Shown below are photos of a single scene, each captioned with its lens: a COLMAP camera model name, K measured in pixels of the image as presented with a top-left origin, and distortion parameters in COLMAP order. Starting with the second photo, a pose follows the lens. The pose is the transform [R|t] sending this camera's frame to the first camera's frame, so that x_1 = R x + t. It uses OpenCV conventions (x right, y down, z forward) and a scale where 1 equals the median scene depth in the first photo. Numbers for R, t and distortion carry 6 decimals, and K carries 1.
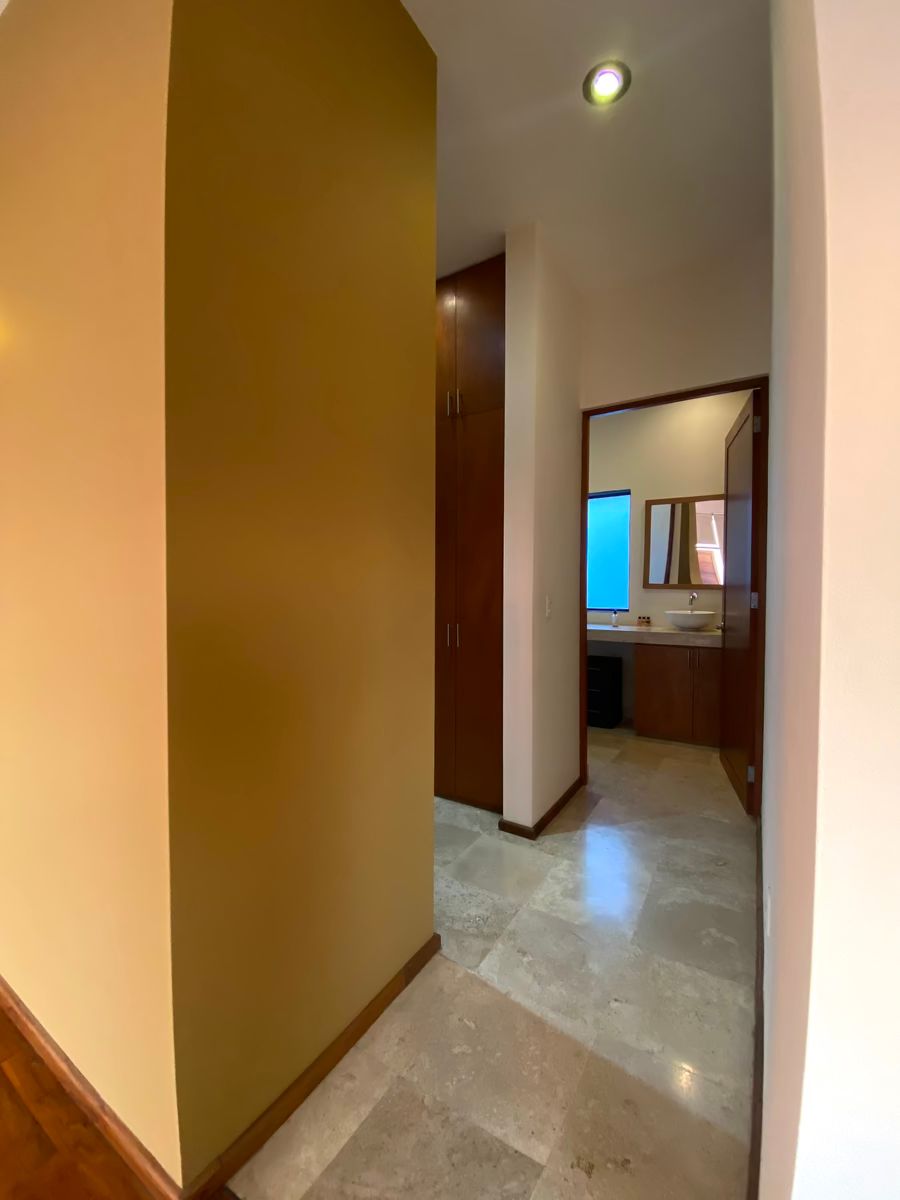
lens RADIAL K [[484.0, 0, 450.0], [0, 484.0, 600.0], [0, 0, 1]] dist [-0.011876, -0.000382]
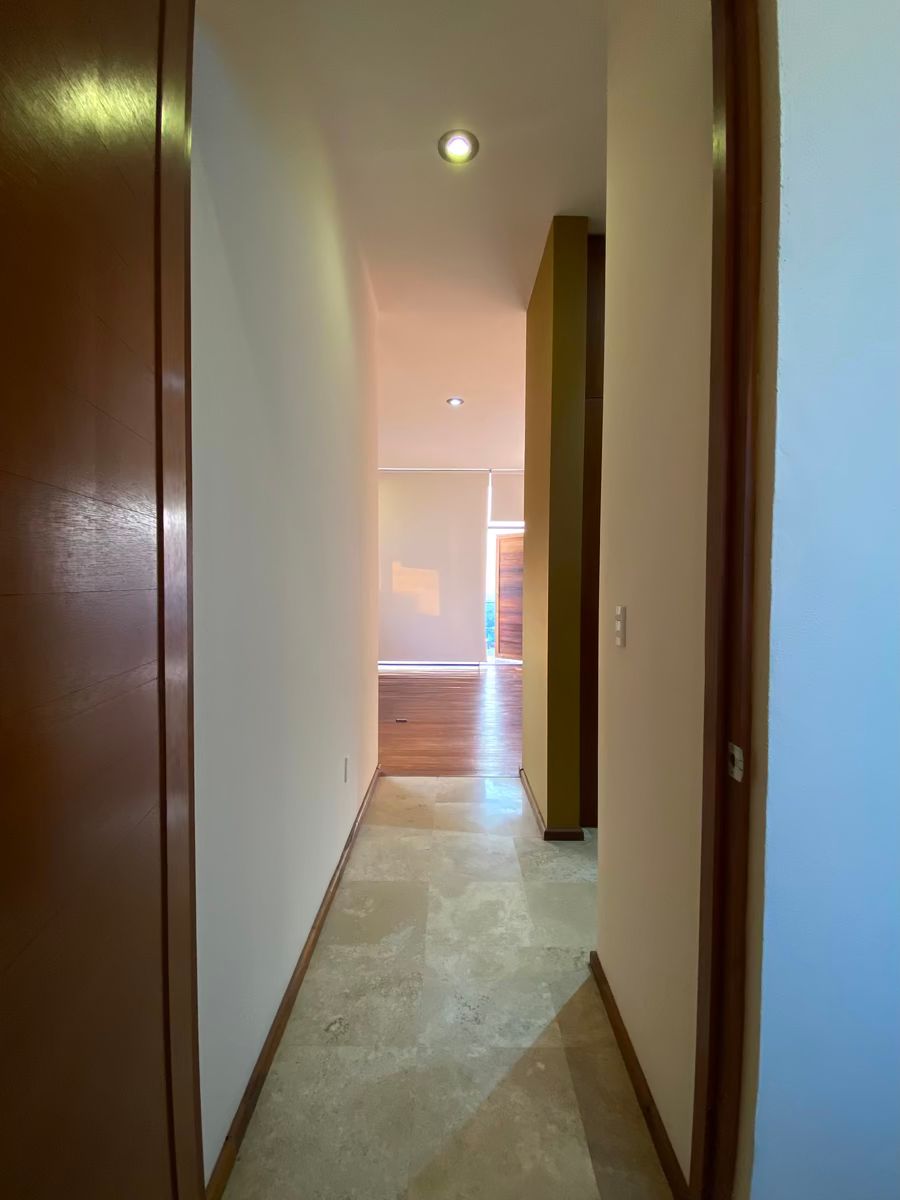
lens RADIAL K [[484.0, 0, 450.0], [0, 484.0, 600.0], [0, 0, 1]] dist [-0.011876, -0.000382]
pose [[-0.841291, 0.011720, -0.540455, 0.848641], [-0.019194, 0.998487, 0.051530, -0.050497], [0.540241, 0.053725, -0.839793, 1.743479]]
